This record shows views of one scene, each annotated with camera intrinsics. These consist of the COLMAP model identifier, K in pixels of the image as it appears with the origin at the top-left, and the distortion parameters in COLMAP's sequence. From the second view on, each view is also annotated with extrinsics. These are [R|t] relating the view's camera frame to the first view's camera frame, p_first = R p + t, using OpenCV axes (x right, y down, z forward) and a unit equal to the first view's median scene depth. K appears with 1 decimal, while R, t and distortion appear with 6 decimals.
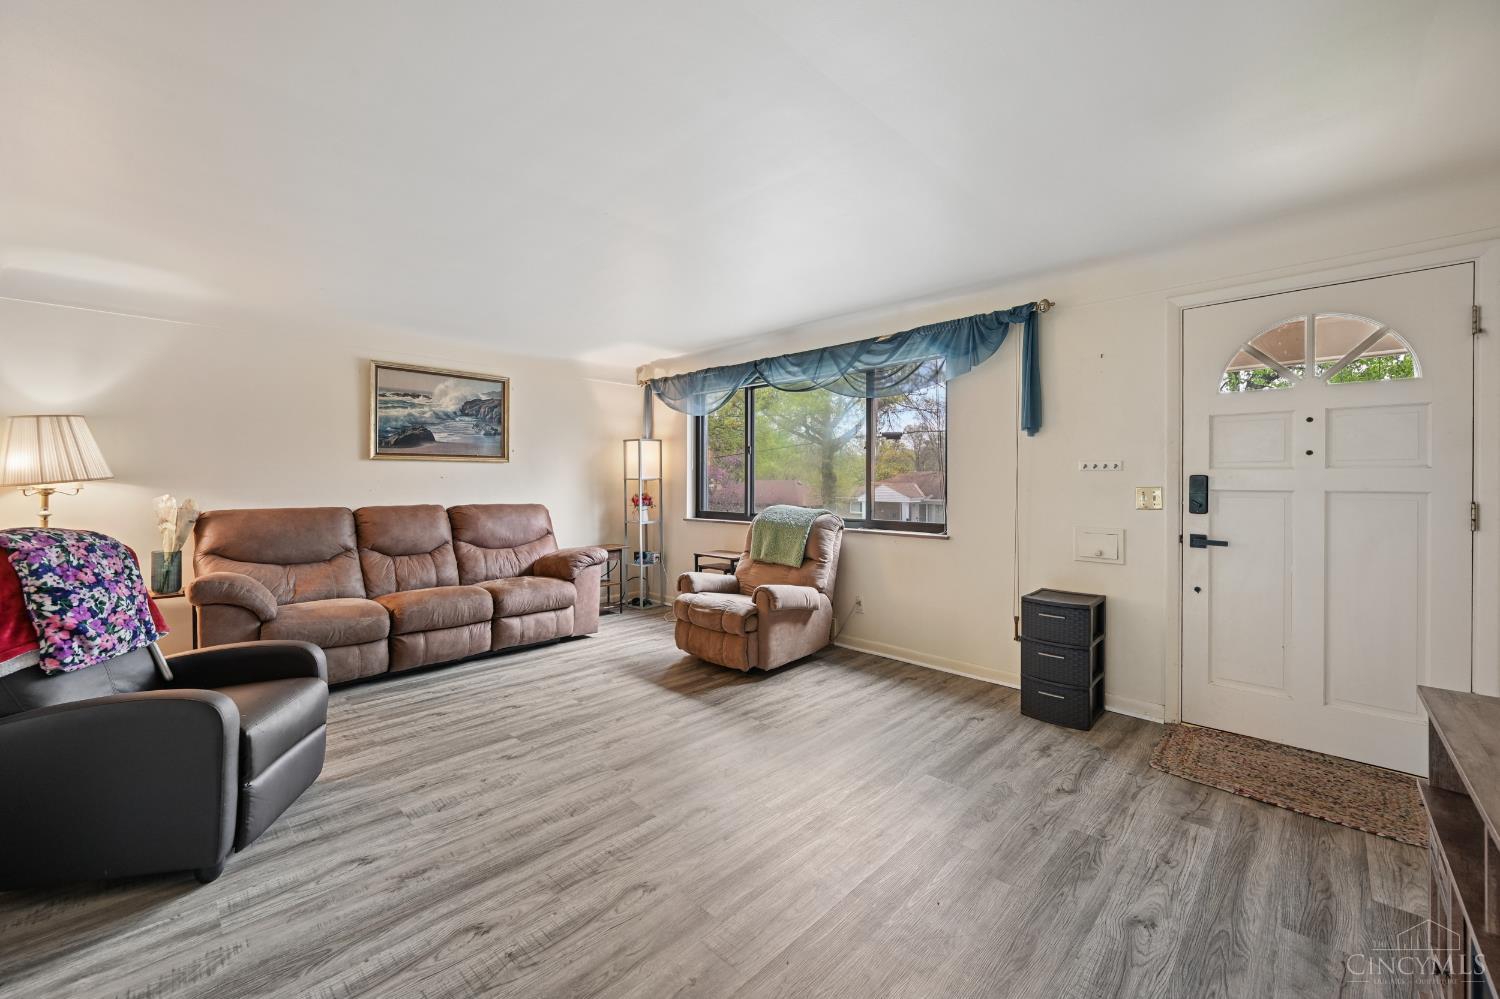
lens RADIAL K [[594.2, 0, 757.0], [0, 594.2, 483.3], [0, 0, 1]] dist [0.000159, 0.000041]
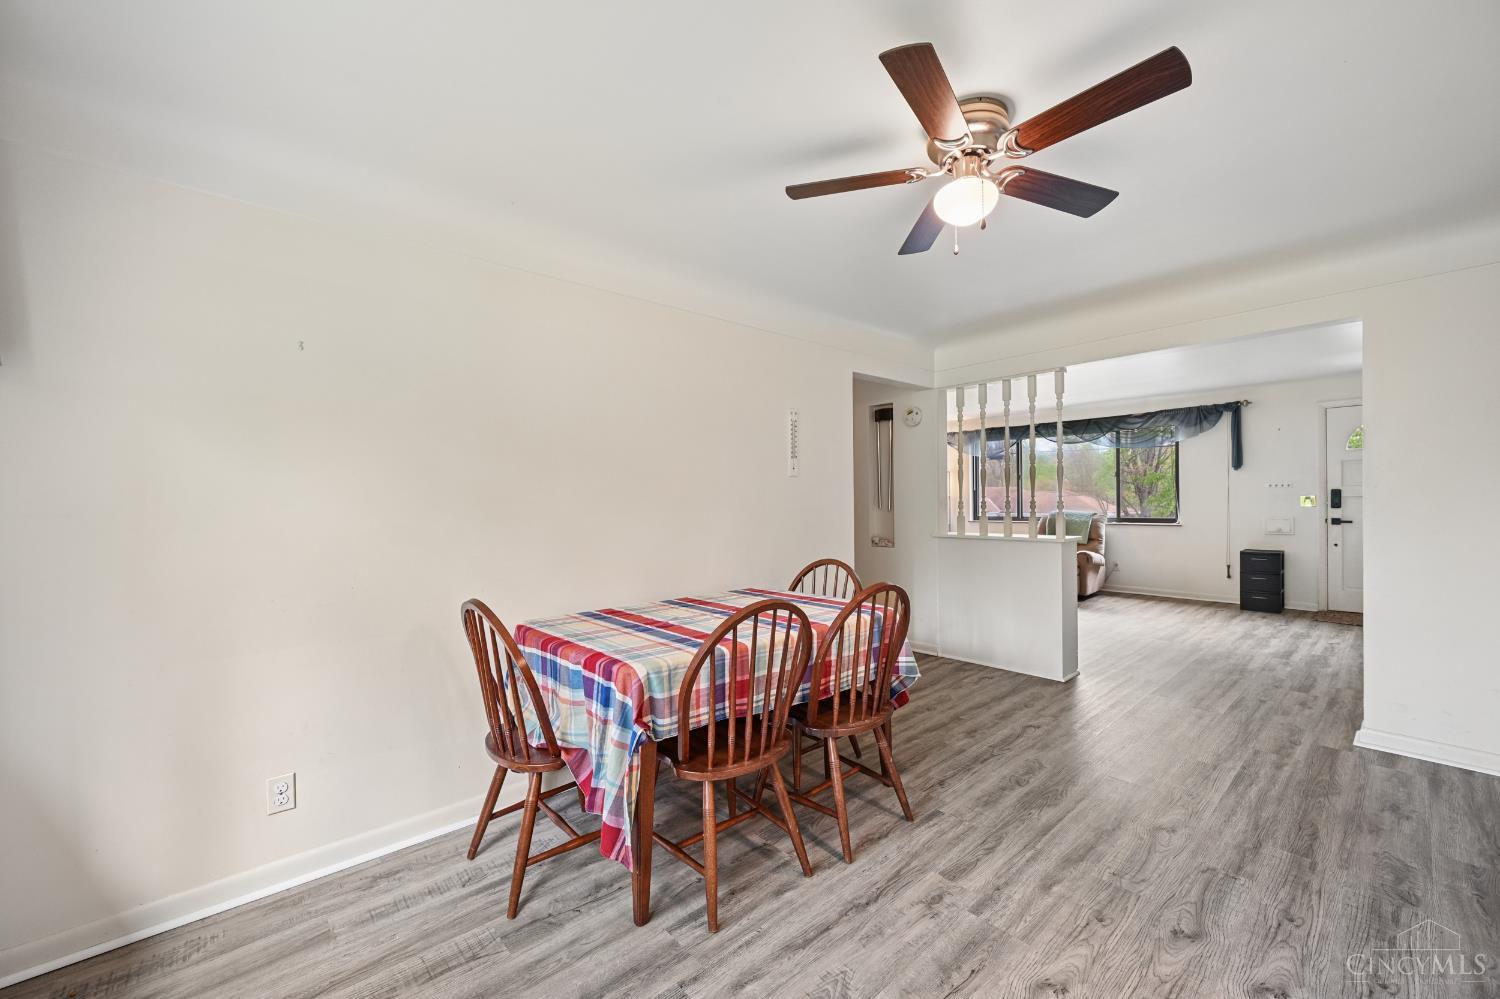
lens RADIAL K [[589.2, 0, 750.0], [0, 589.2, 499.5], [0, 0, 1]] dist [-0.004748, -0.000194]
pose [[0.996572, -0.013161, -0.081681, -0.990978], [0.012882, 0.999909, -0.003950, 0.003038], [0.081726, 0.002884, 0.996651, -1.058773]]
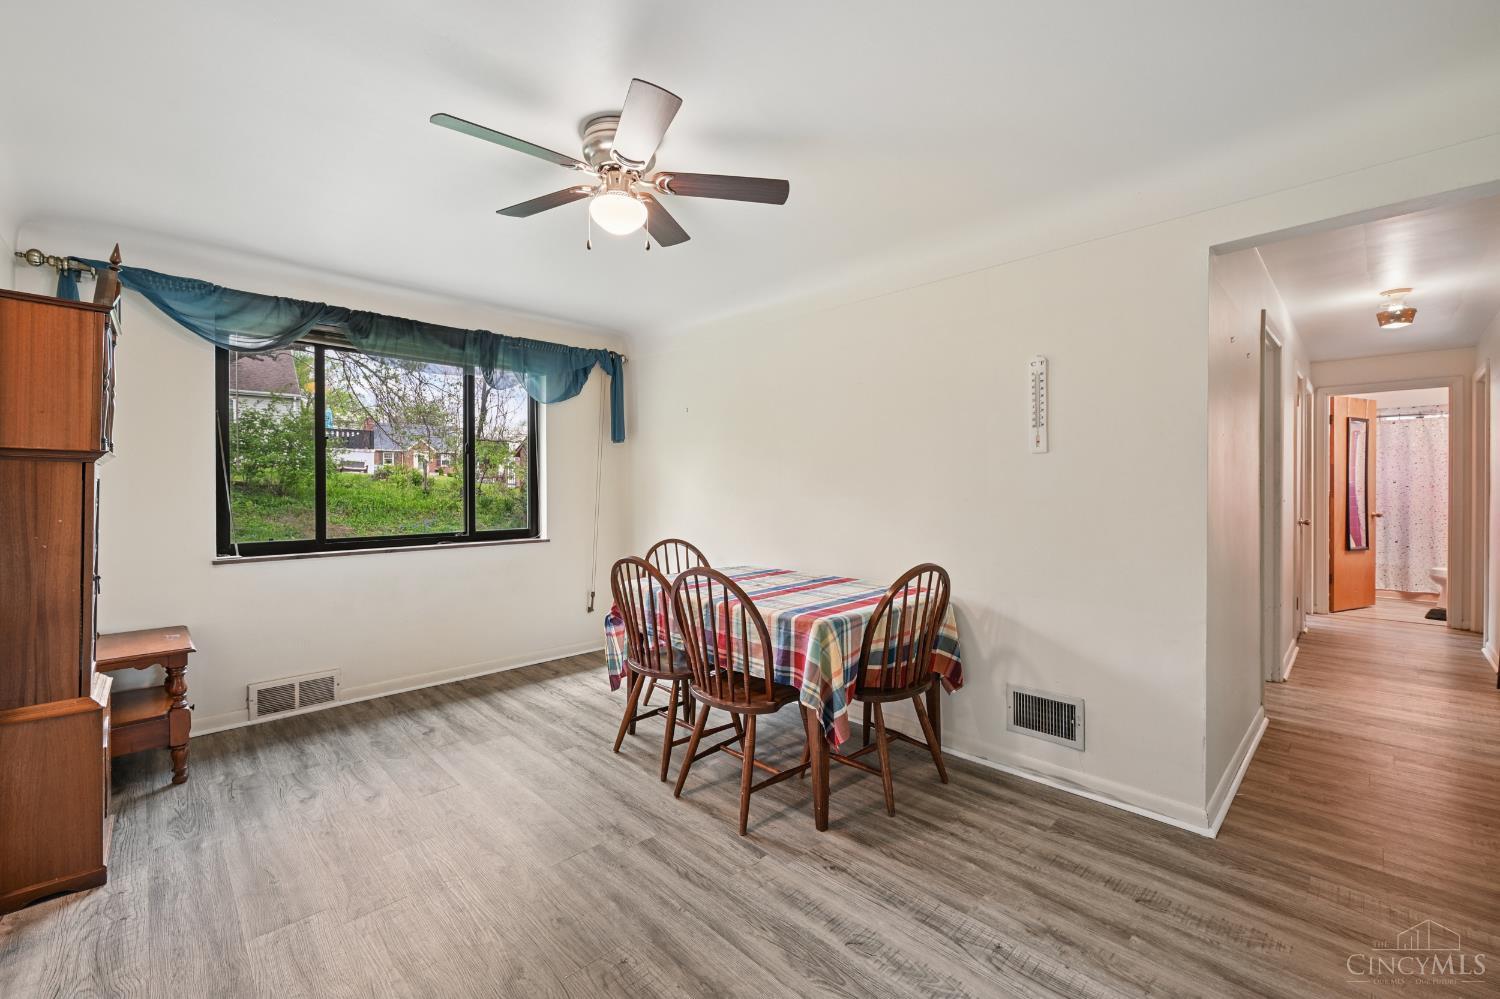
lens RADIAL K [[618.3, 0, 746.2], [0, 618.3, 490.6], [0, 0, 1]] dist [0.000512, 0.000221]
pose [[-0.034312, 0.003721, -0.999404, -0.198204], [-0.000430, 0.999993, 0.003738, 0.003022], [0.999411, 0.000558, -0.034310, -0.333047]]
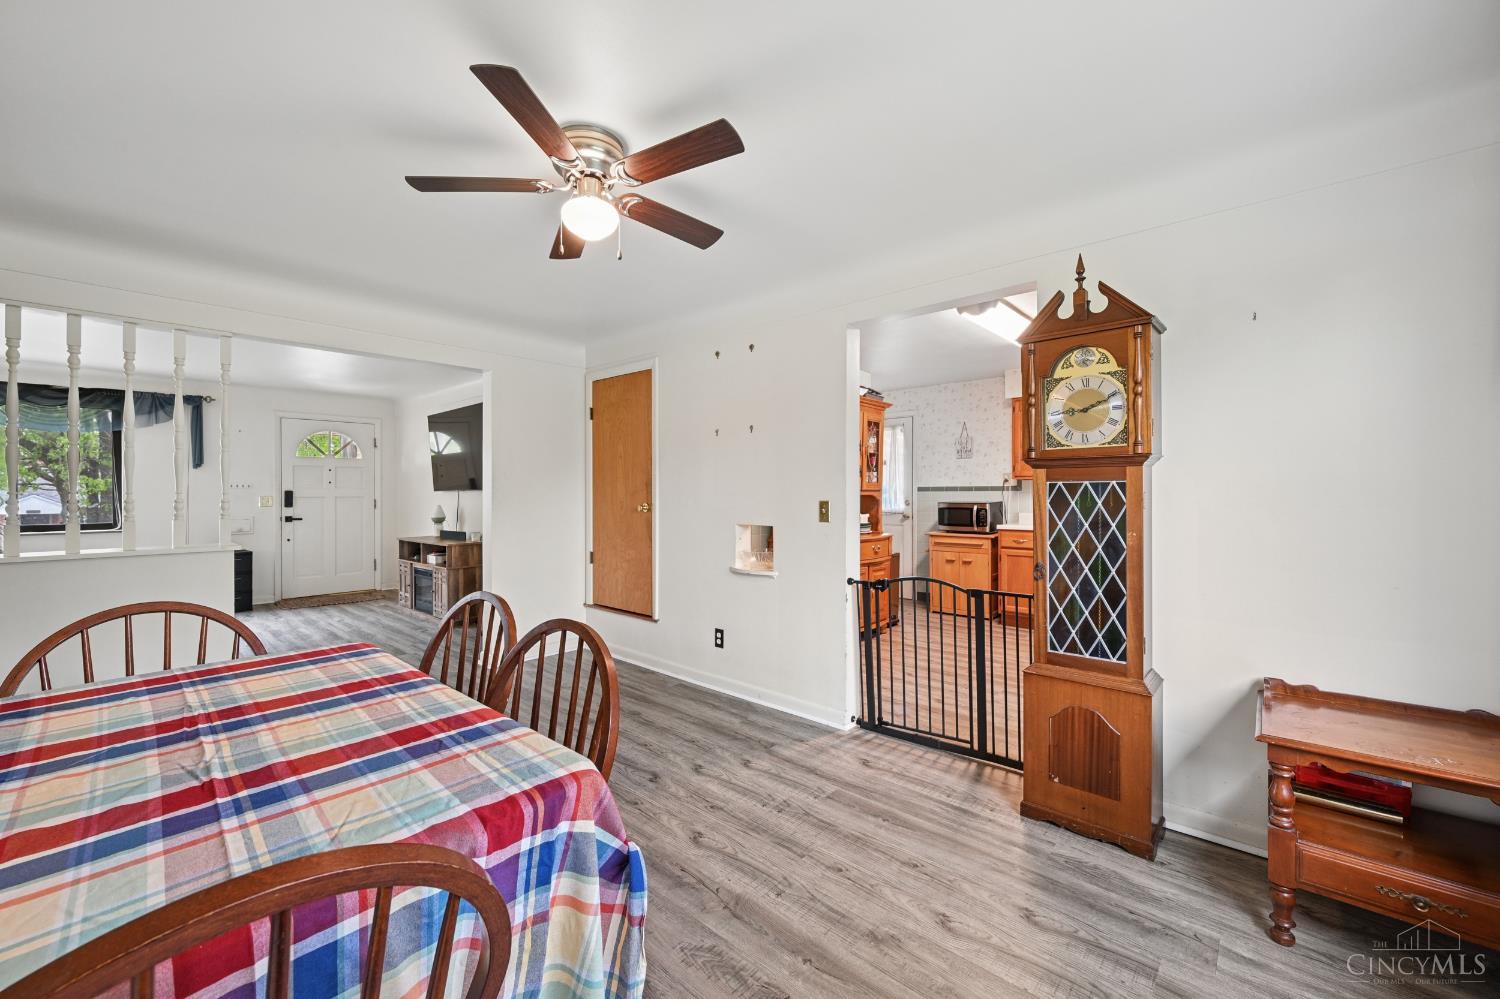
lens RADIAL K [[591.6, 0, 745.9], [0, 591.6, 492.4], [0, 0, 1]] dist [0.000038, 0.000065]
pose [[-0.034079, 0.000586, 0.999419, -1.445782], [0.006147, 0.999981, -0.000377, 0.004552], [-0.999400, 0.006130, -0.034082, -0.625042]]
